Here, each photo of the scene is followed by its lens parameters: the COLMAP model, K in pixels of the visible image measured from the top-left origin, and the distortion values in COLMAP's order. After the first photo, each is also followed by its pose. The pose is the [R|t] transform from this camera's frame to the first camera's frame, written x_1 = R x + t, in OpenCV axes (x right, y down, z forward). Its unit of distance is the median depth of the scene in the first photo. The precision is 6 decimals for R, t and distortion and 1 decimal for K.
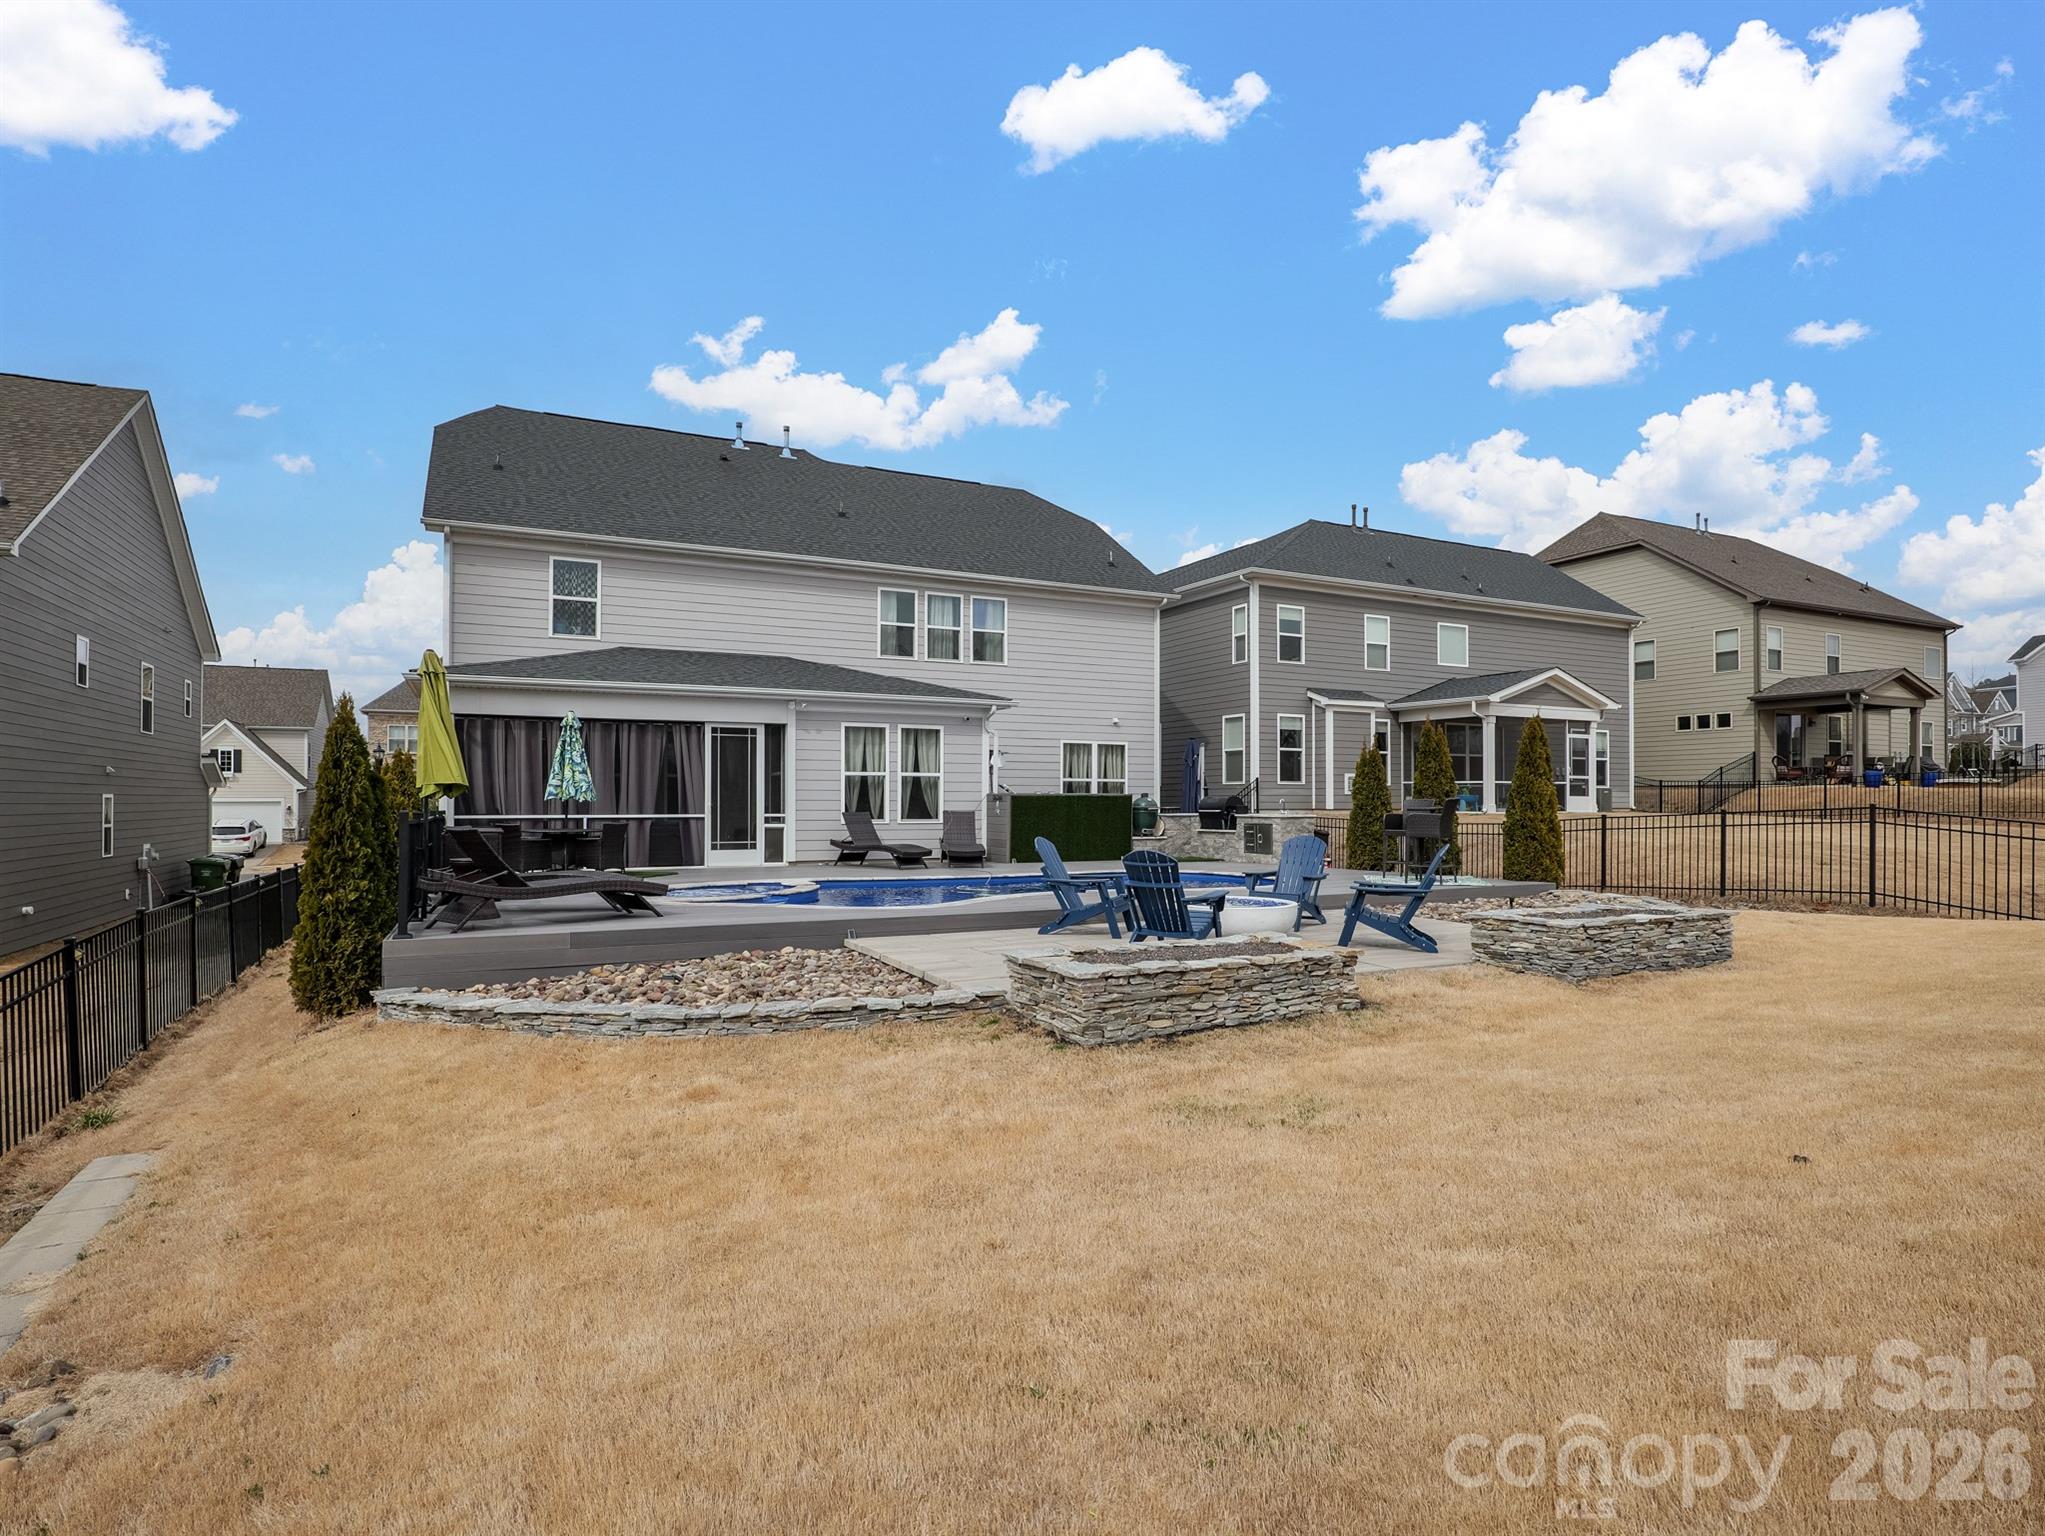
lens RADIAL K [[1066.8, 0, 1029.6], [0, 1066.8, 778.6], [0, 0, 1]] dist [-0.028392, -0.000083]
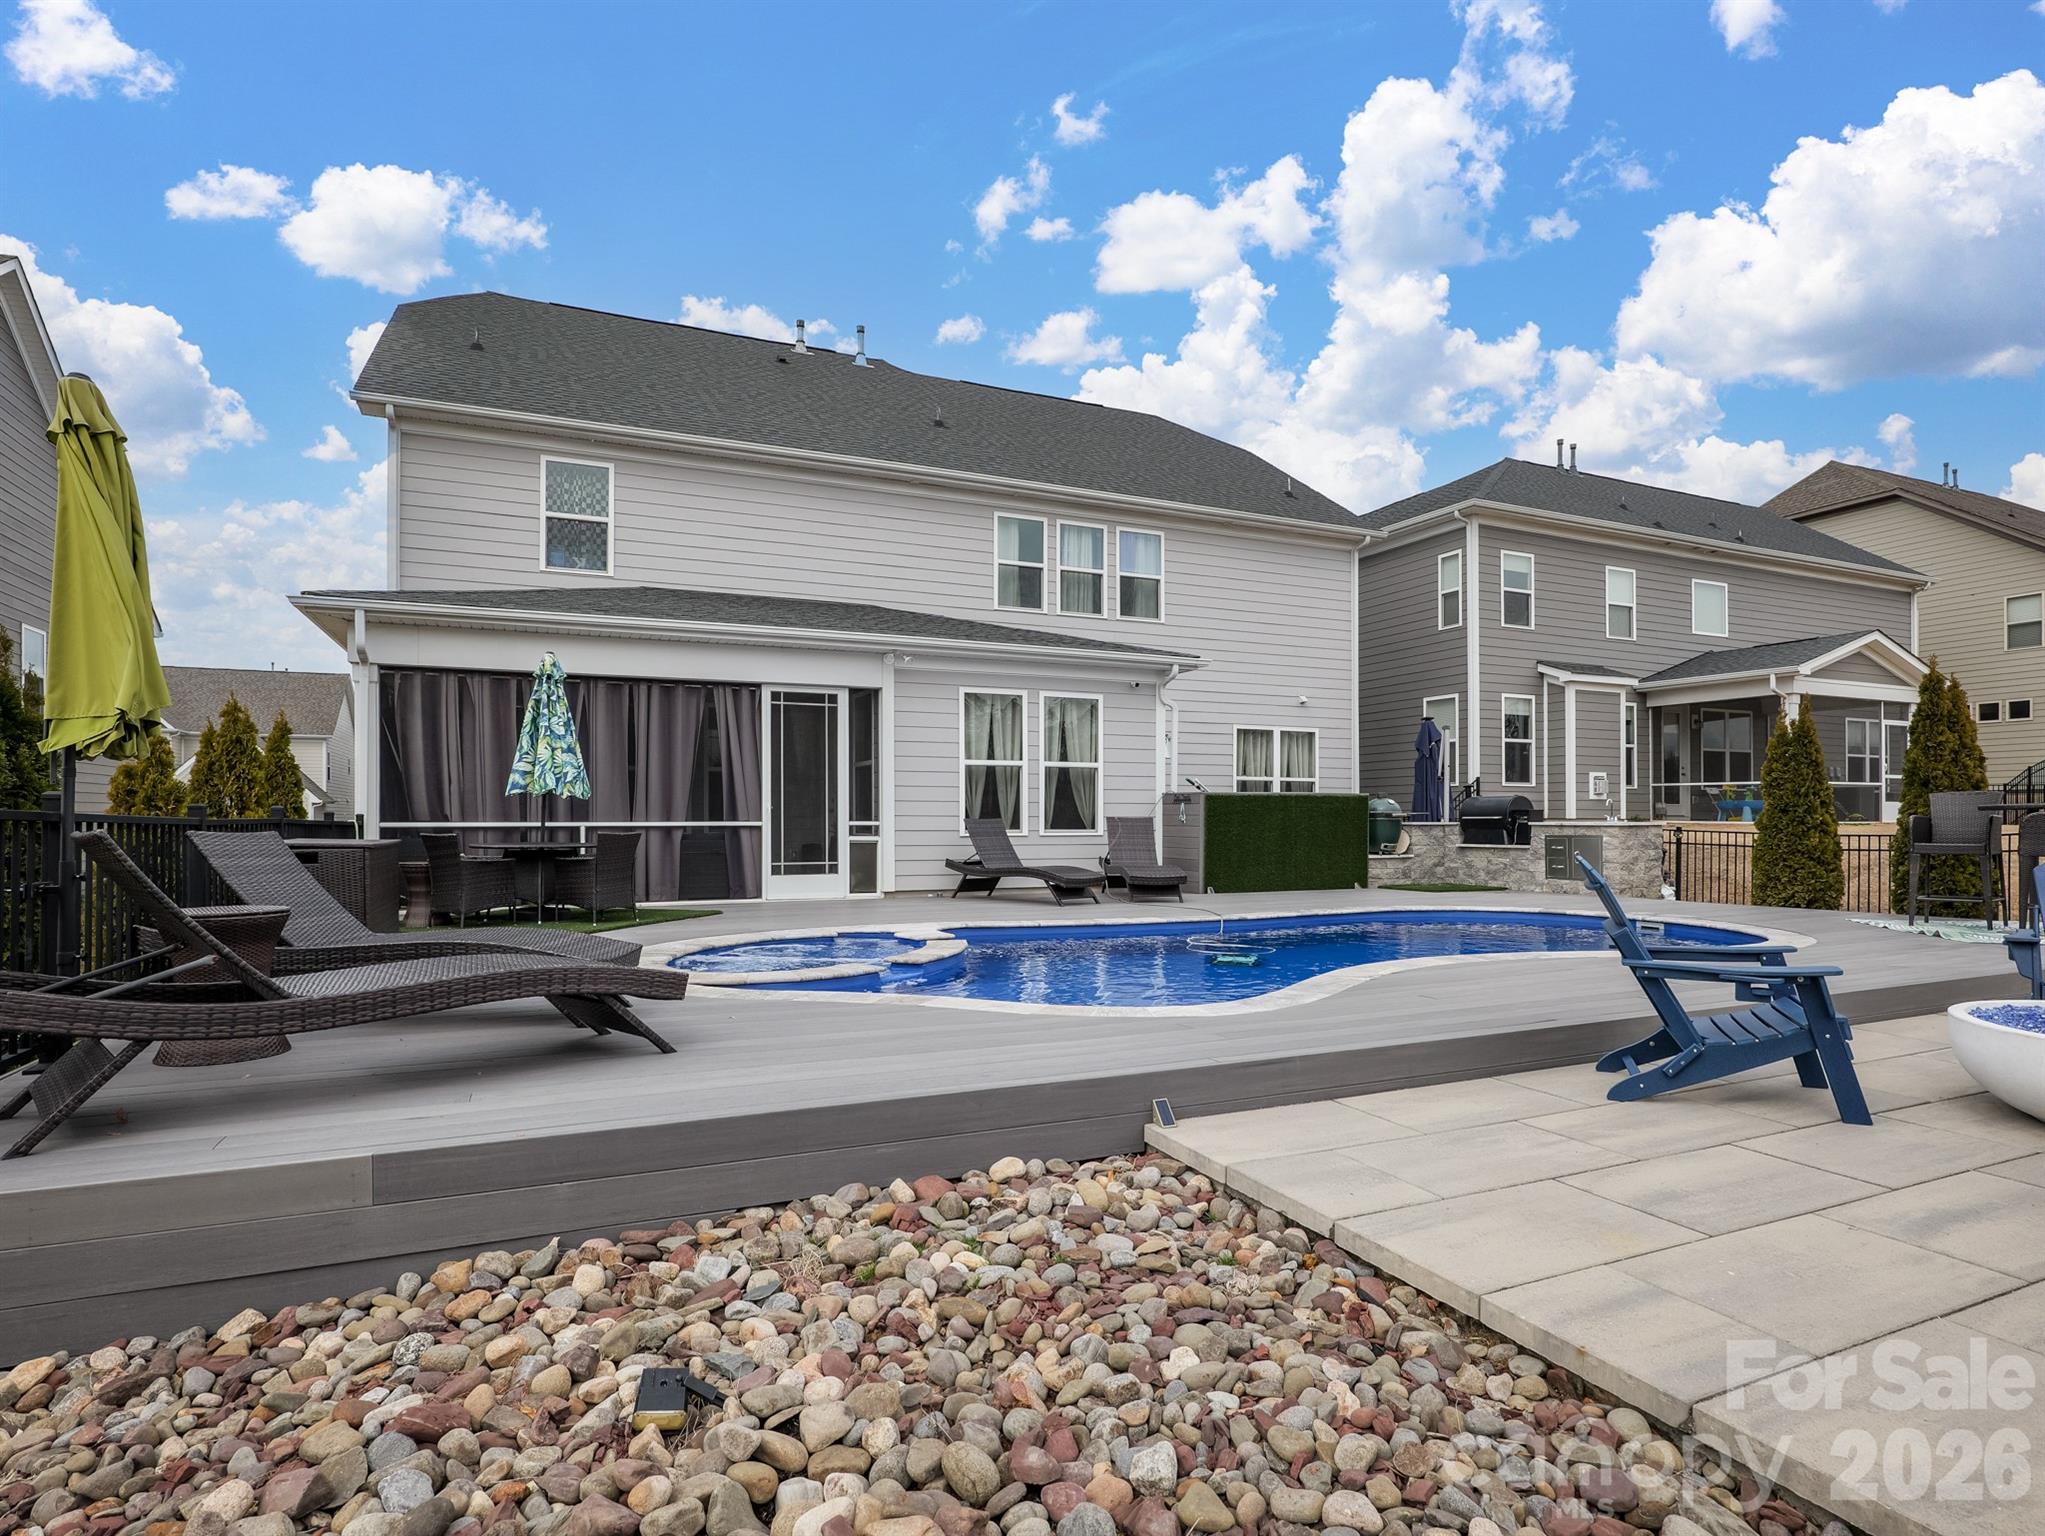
lens RADIAL K [[1073.5, 0, 1027.7], [0, 1073.5, 810.8], [0, 0, 1]] dist [-0.026620, 0.000442]
pose [[0.998892, -0.001575, -0.047035, -0.096207], [0.002205, 0.999909, 0.013346, 0.016404], [0.047010, -0.013435, 0.998804, 0.301746]]
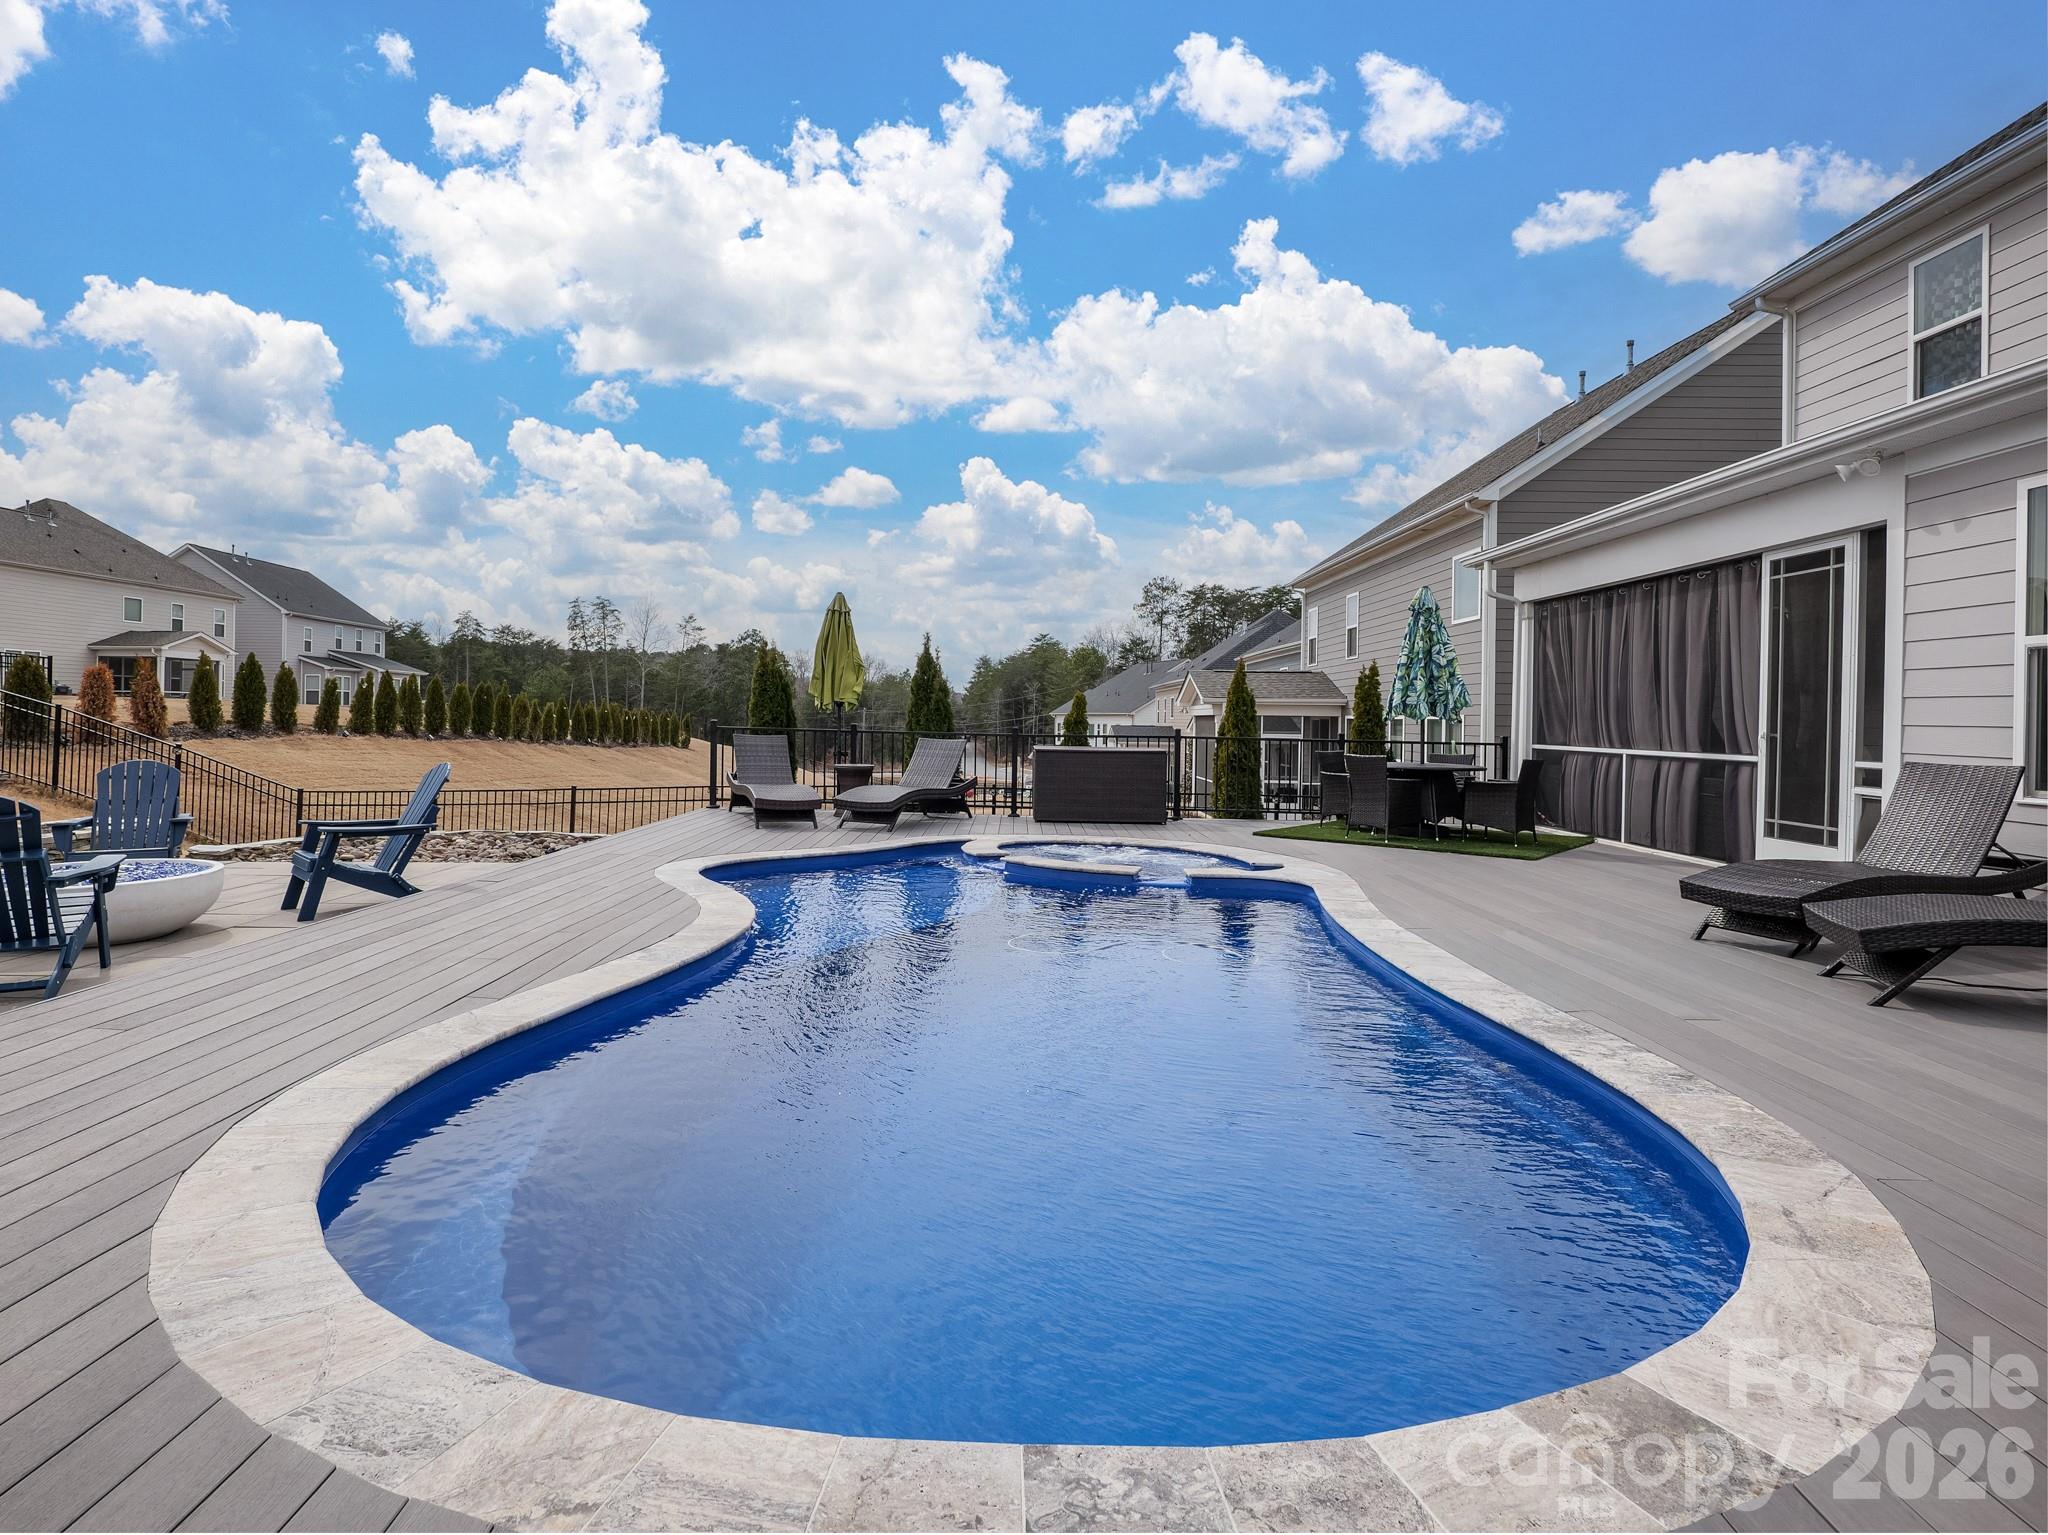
lens RADIAL K [[1068.3, 0, 1031.1], [0, 1068.3, 778.1], [0, 0, 1]] dist [-0.028392, -0.000083]
pose [[-0.441224, 0.048030, -0.896111, 0.215459], [0.005195, 0.998687, 0.050970, 0.016559], [0.897382, 0.017834, -0.440894, 0.831730]]
